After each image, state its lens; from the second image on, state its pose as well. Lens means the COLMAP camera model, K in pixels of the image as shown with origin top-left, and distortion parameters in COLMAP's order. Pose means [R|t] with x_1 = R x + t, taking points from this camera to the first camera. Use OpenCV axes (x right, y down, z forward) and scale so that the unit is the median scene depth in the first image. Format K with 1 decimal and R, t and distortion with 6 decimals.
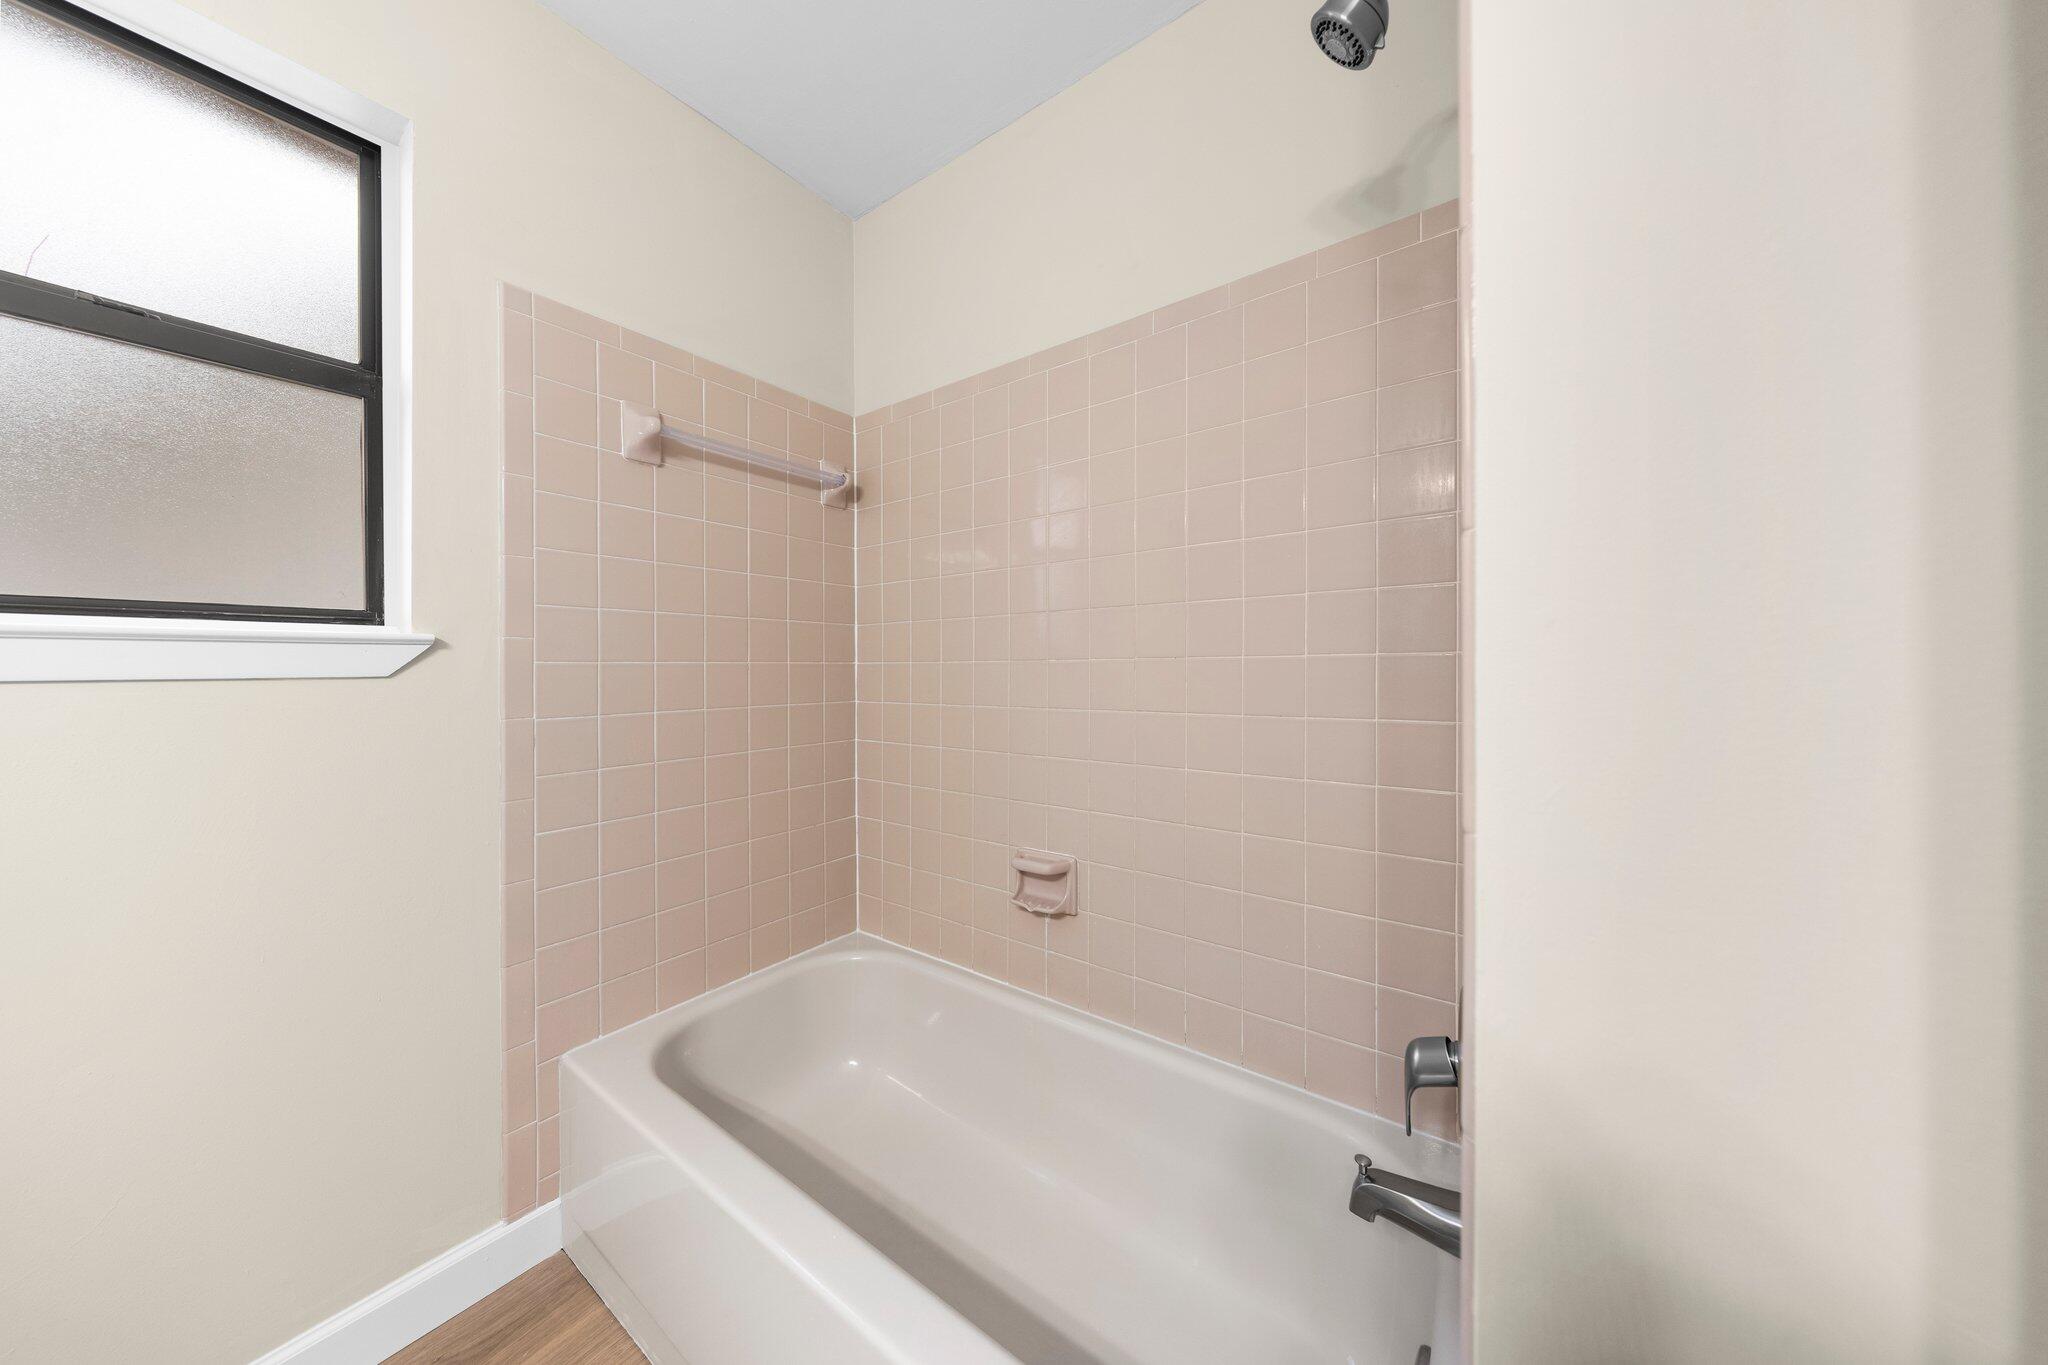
lens RADIAL K [[649.5, 0, 1020.3], [0, 649.5, 668.3], [0, 0, 1]] dist [0.001961, 0.000002]
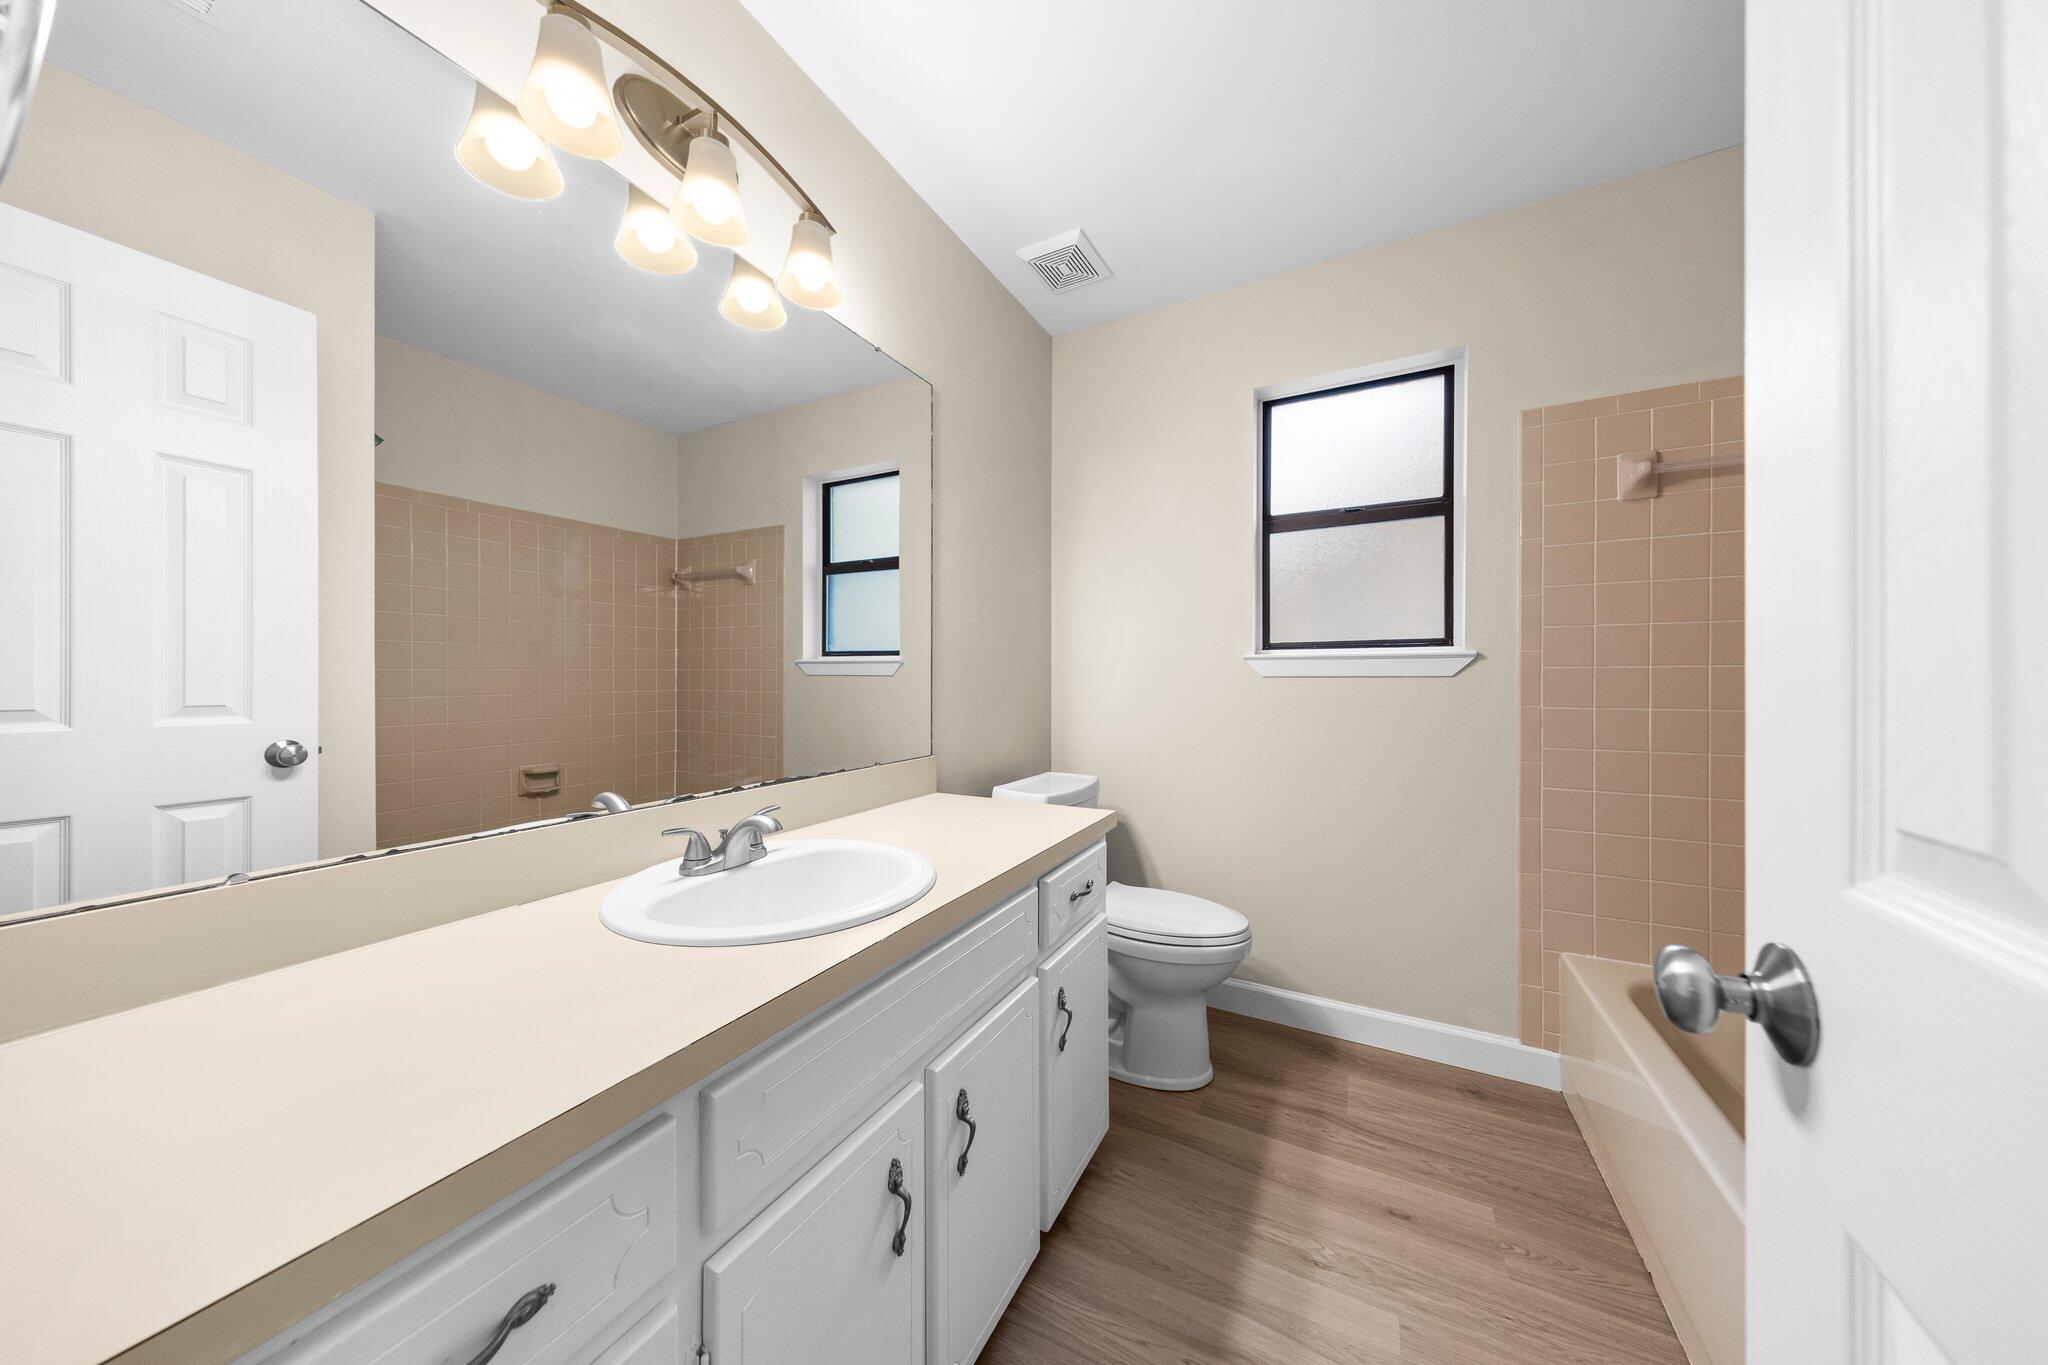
lens RADIAL K [[649.5, 0, 1019.8], [0, 649.5, 676.7], [0, 0, 1]] dist [0.001961, 0.000002]
pose [[0.153759, 0.000316, -0.988108, 0.499529], [-0.003727, 0.999993, -0.000260, 0.017138], [0.988101, 0.003723, 0.153759, -0.360373]]
